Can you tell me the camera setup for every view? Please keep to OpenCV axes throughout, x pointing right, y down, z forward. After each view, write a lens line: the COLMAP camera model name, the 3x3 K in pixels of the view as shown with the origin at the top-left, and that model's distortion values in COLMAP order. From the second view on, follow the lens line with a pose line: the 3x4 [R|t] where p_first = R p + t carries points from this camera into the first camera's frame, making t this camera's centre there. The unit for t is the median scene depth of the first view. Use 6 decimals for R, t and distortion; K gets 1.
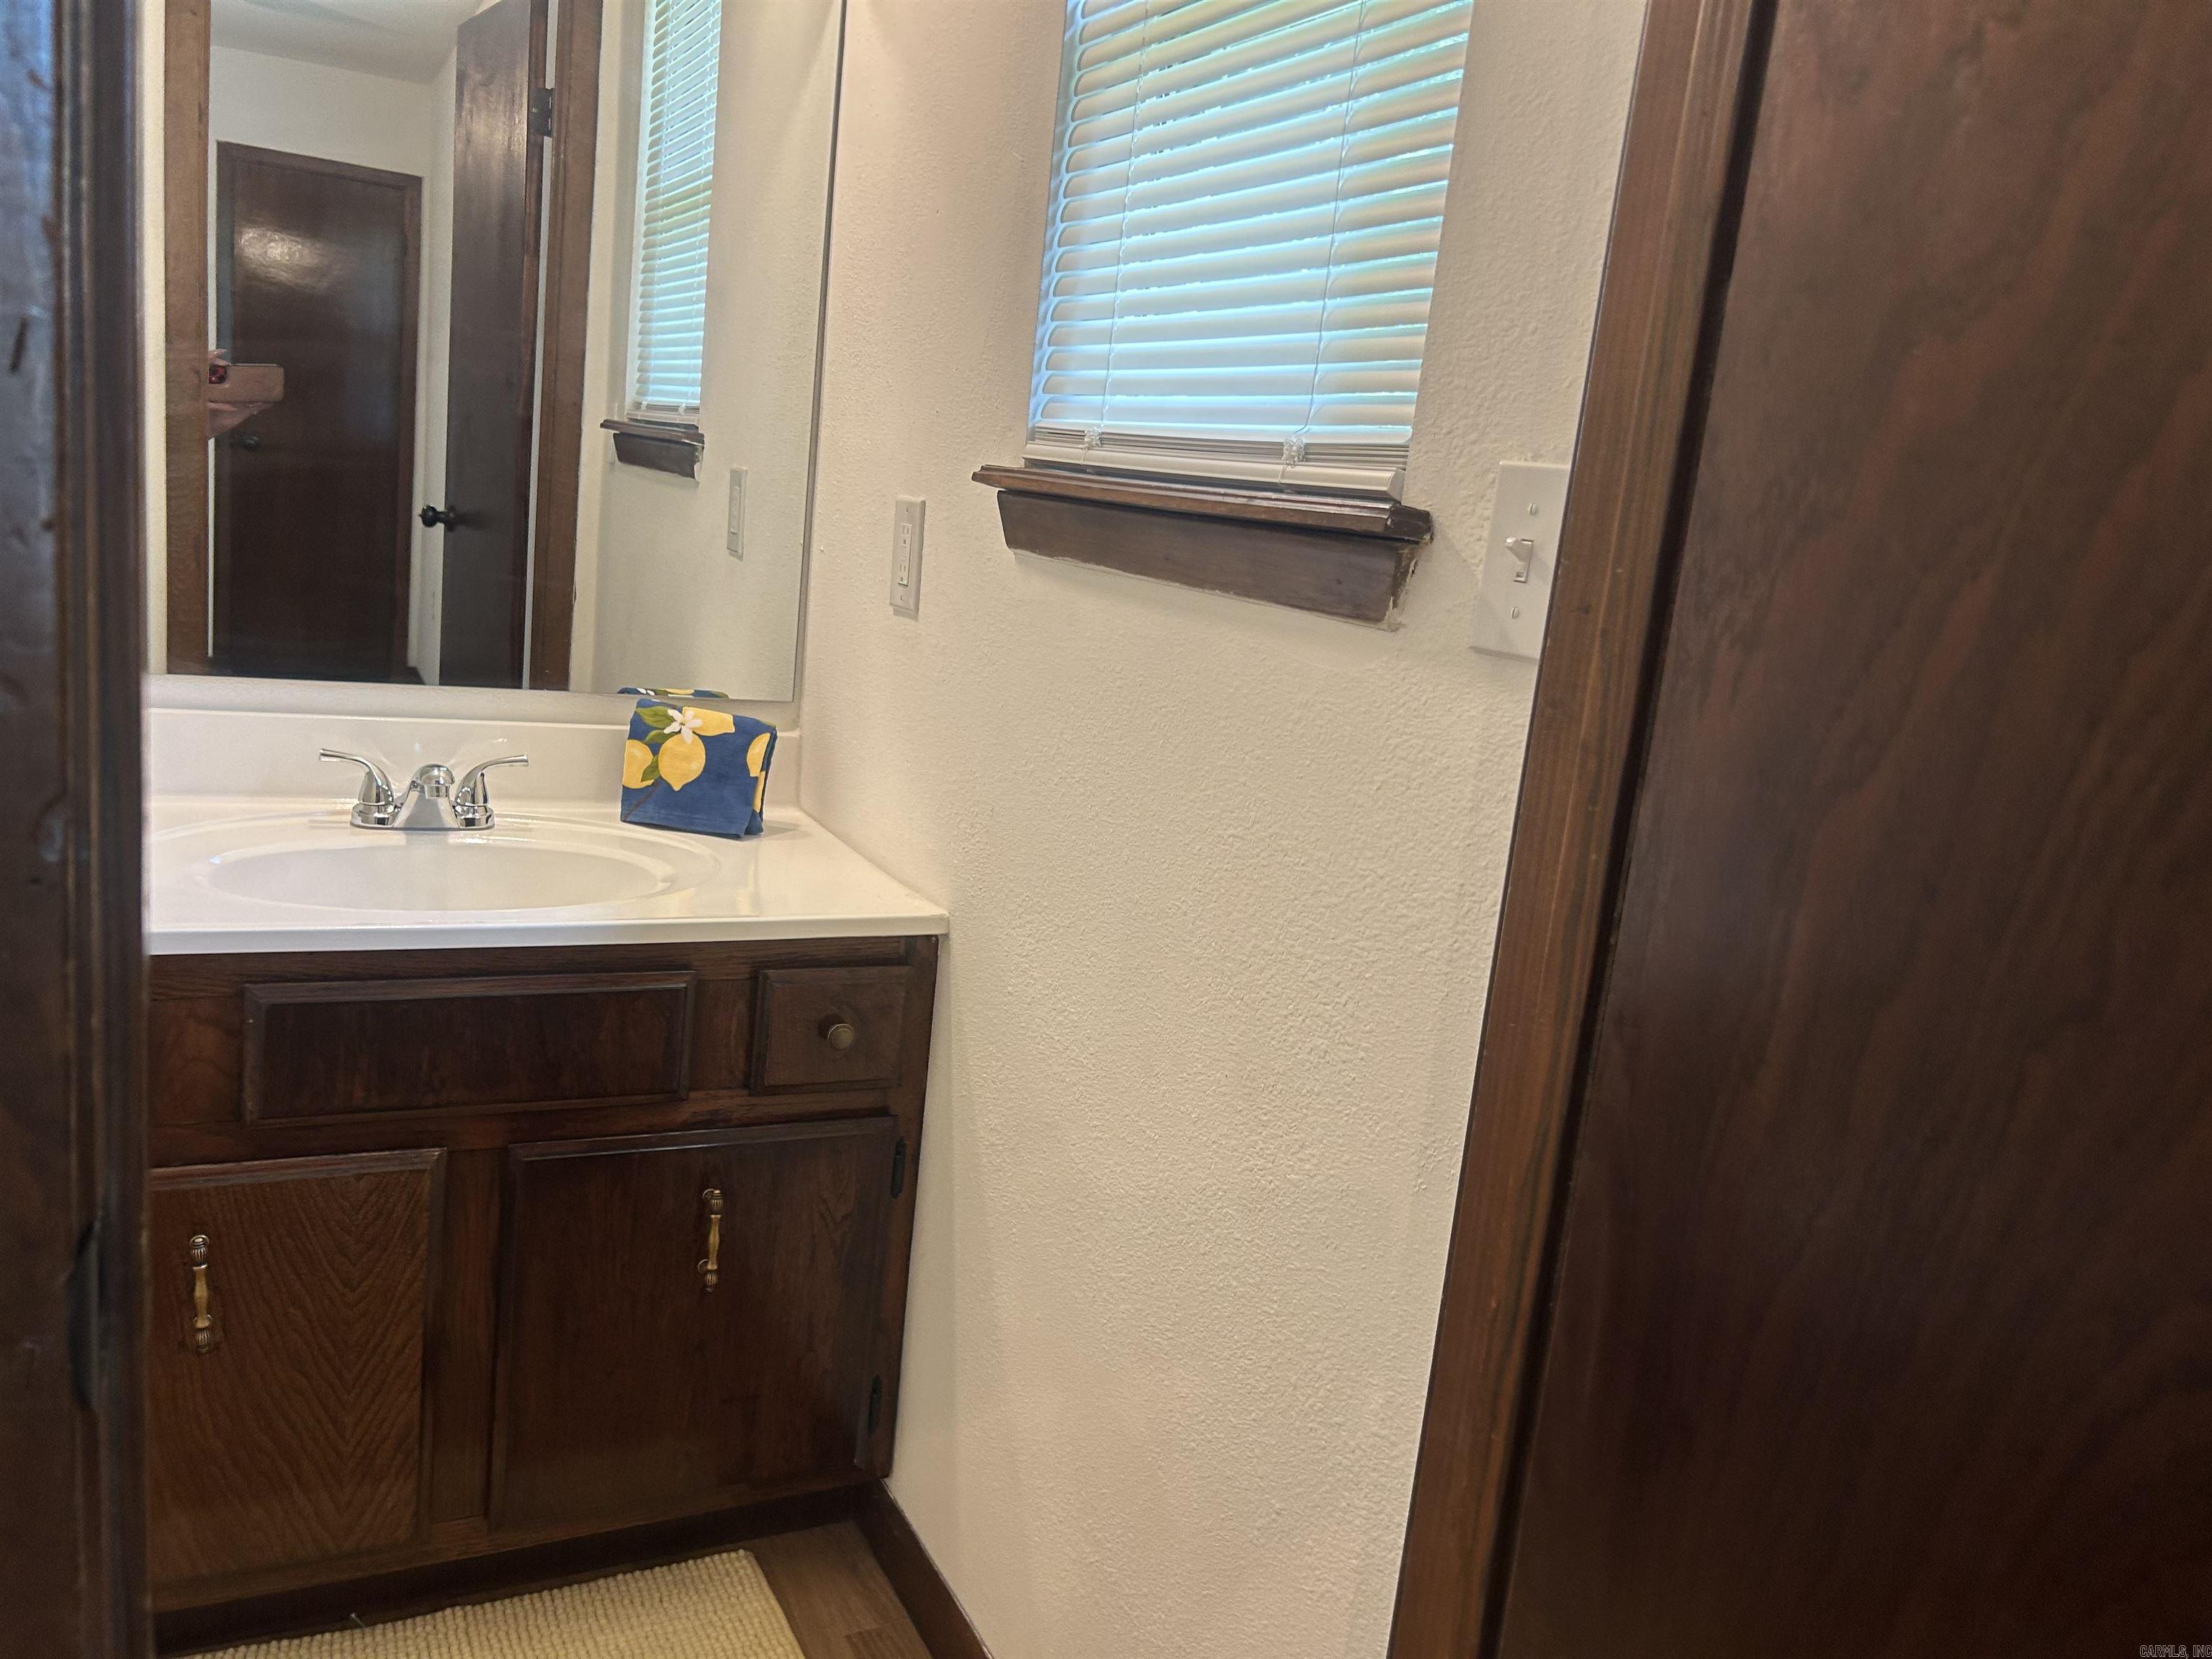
lens RADIAL K [[1698.0, 0, 1151.8], [0, 1698.0, 826.0], [0, 0, 1]] dist [0.052166, -0.061954]
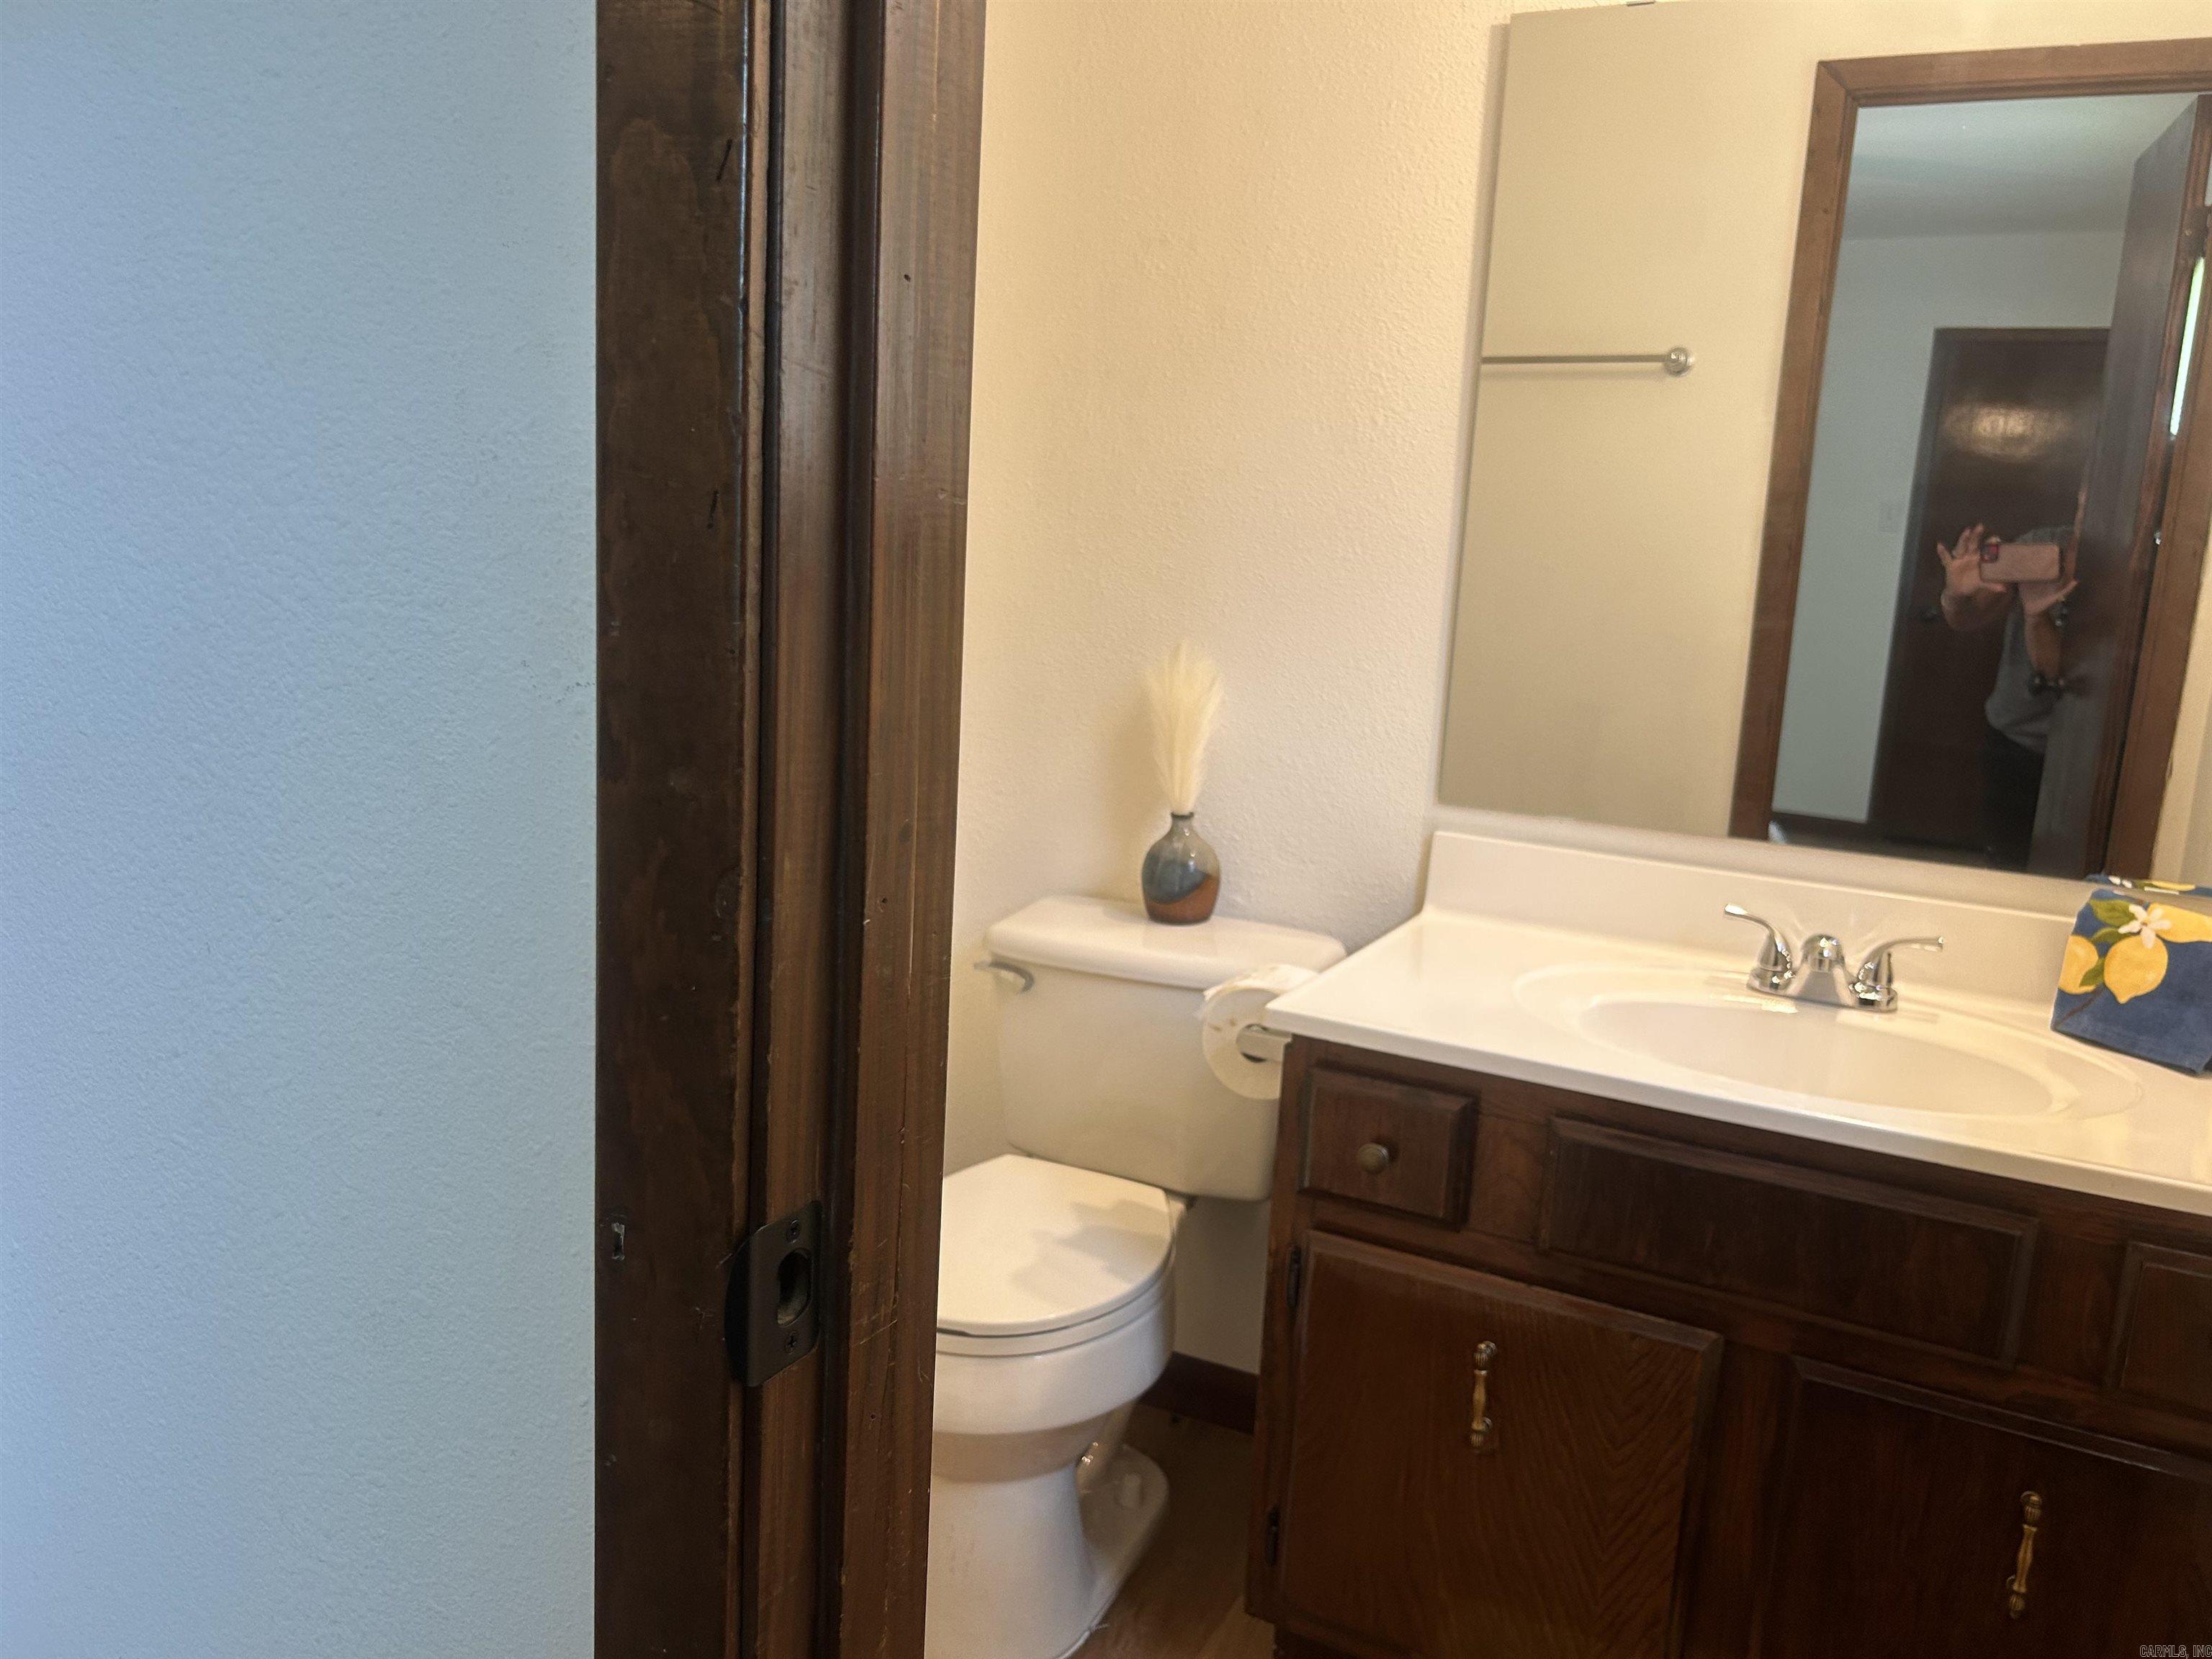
lens RADIAL K [[1698.0, 0, 1094.4], [0, 1698.0, 829.3], [0, 0, 1]] dist [0.052166, -0.061954]
pose [[0.569272, 0.067088, -0.819407, 0.122476], [-0.146238, 0.989035, -0.020621, -0.015104], [0.809039, 0.131567, 0.572841, 0.120853]]
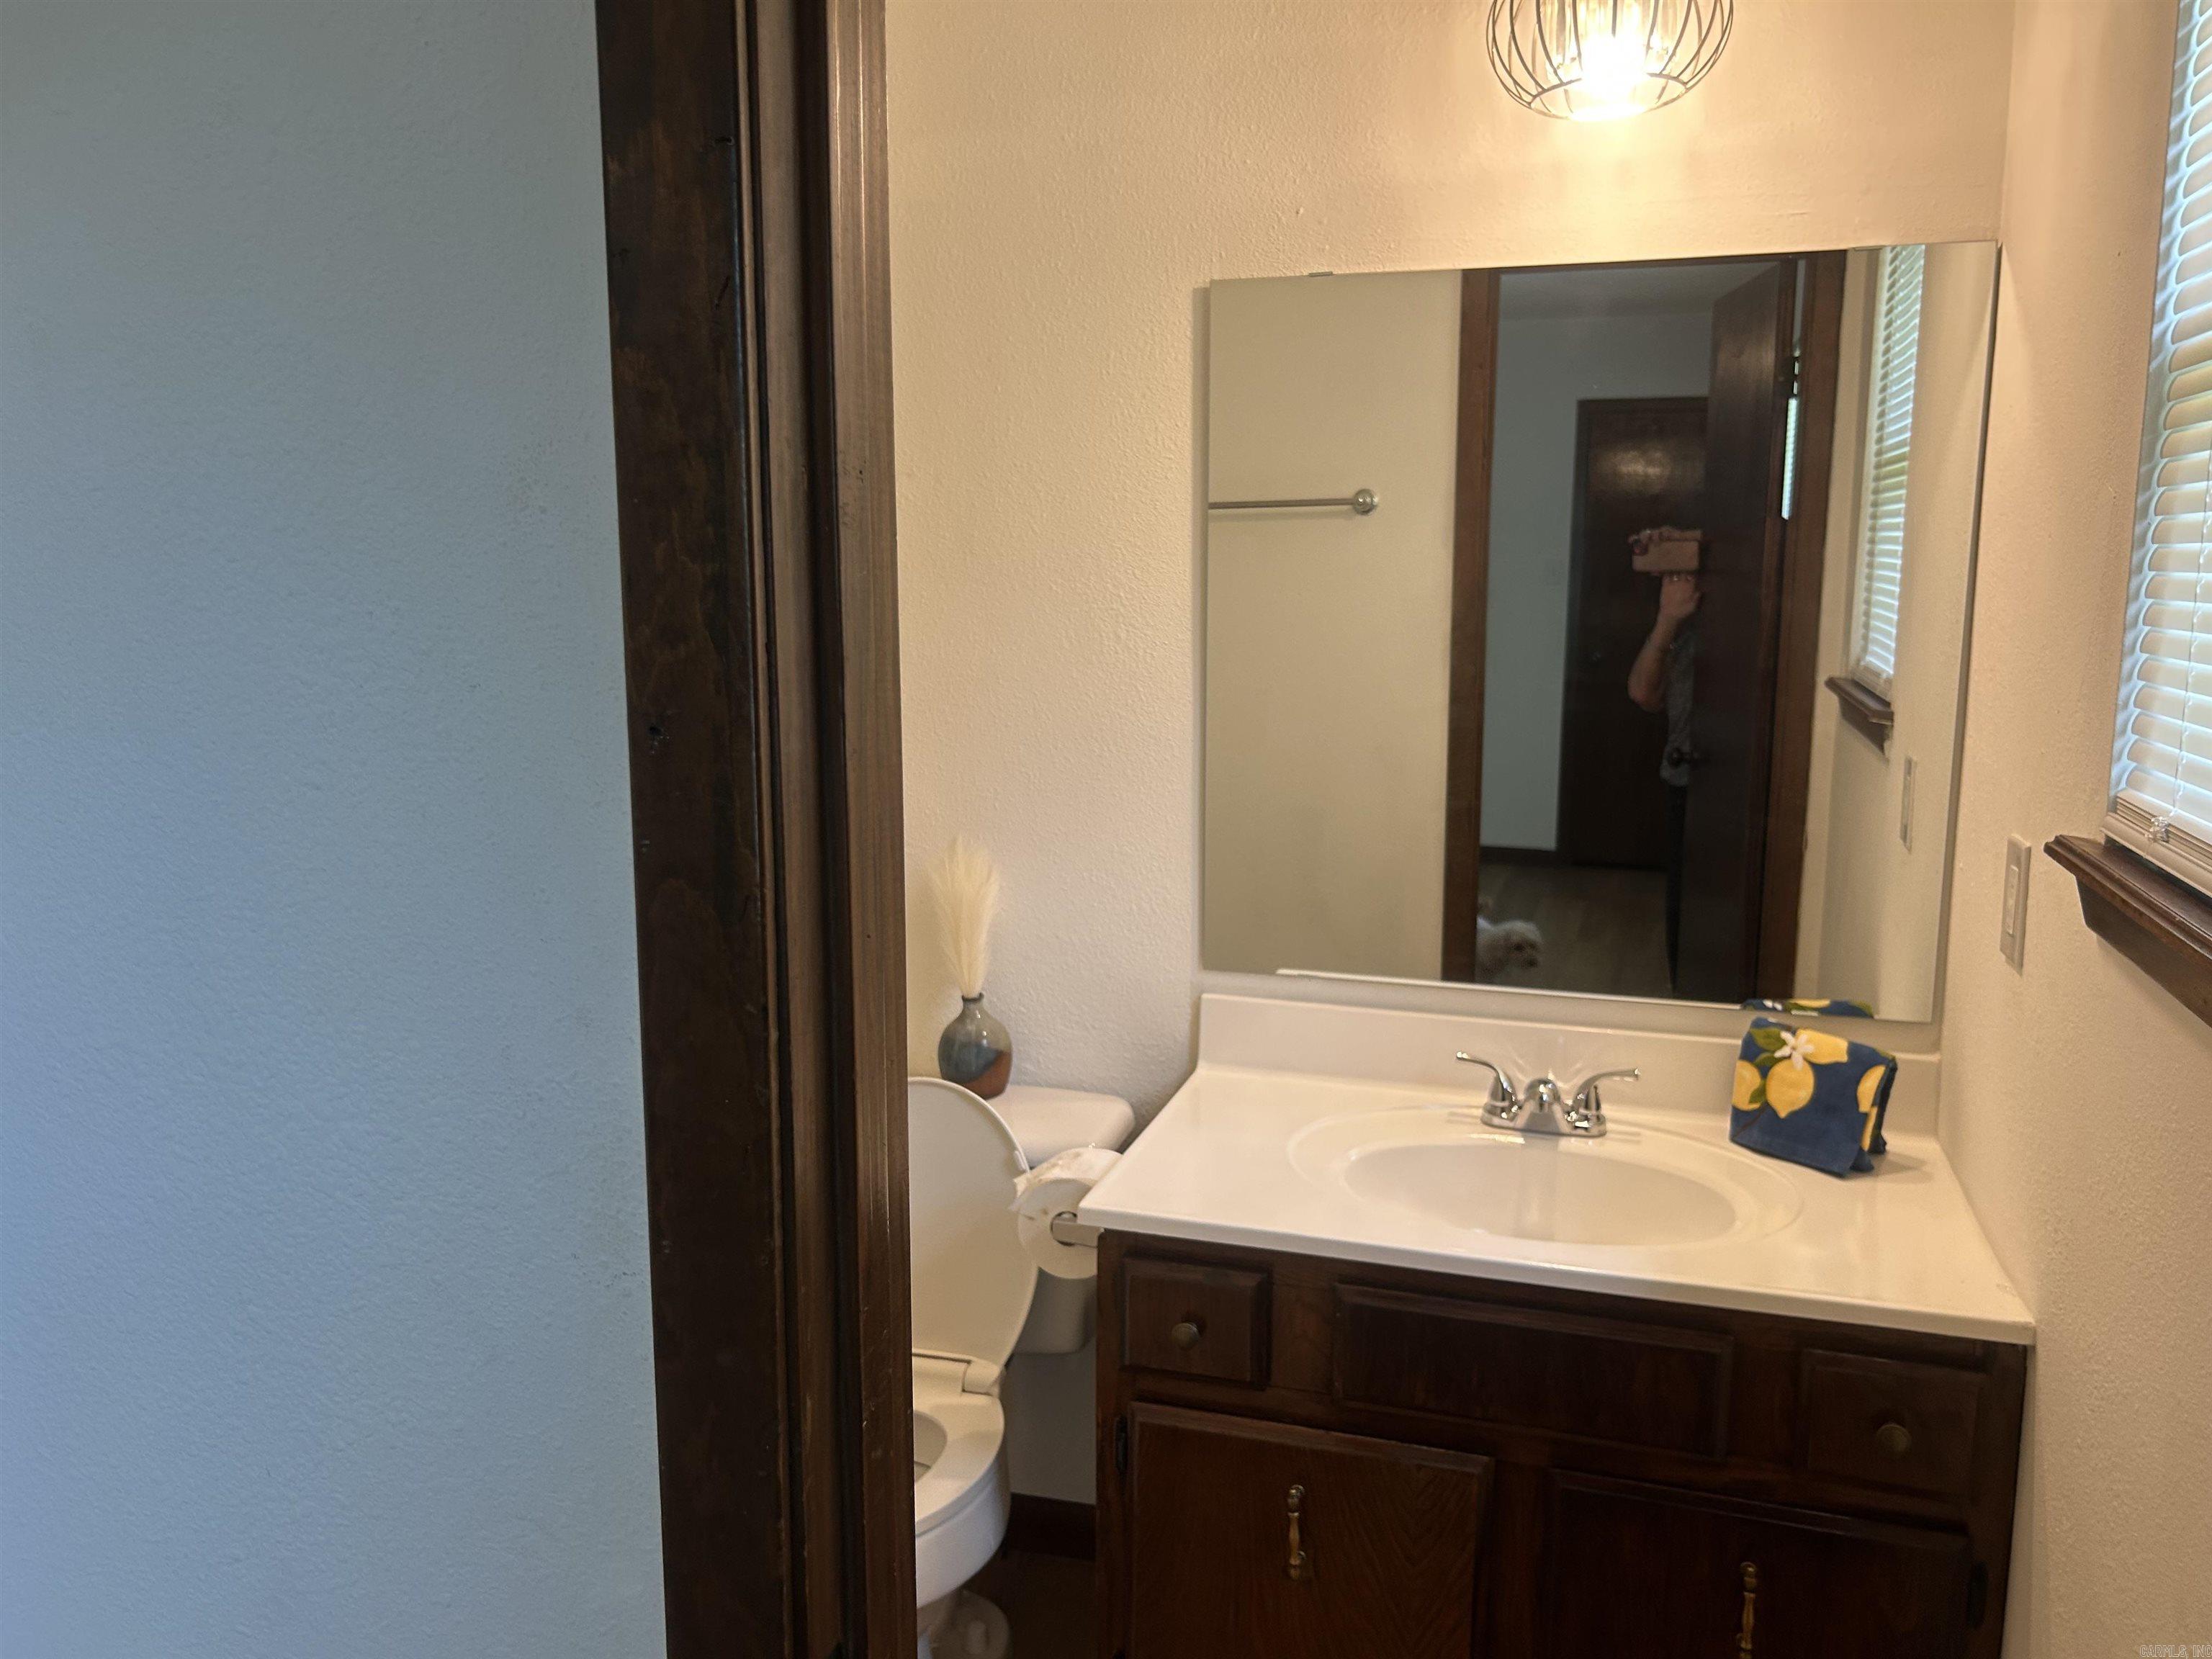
lens RADIAL K [[1698.0, 0, 1092.5], [0, 1698.0, 846.9], [0, 0, 1]] dist [0.052166, -0.061954]
pose [[0.695439, 0.008306, -0.718537, 0.165487], [-0.058690, 0.997249, -0.045276, -0.117733], [0.716184, 0.073658, 0.694014, 0.019815]]
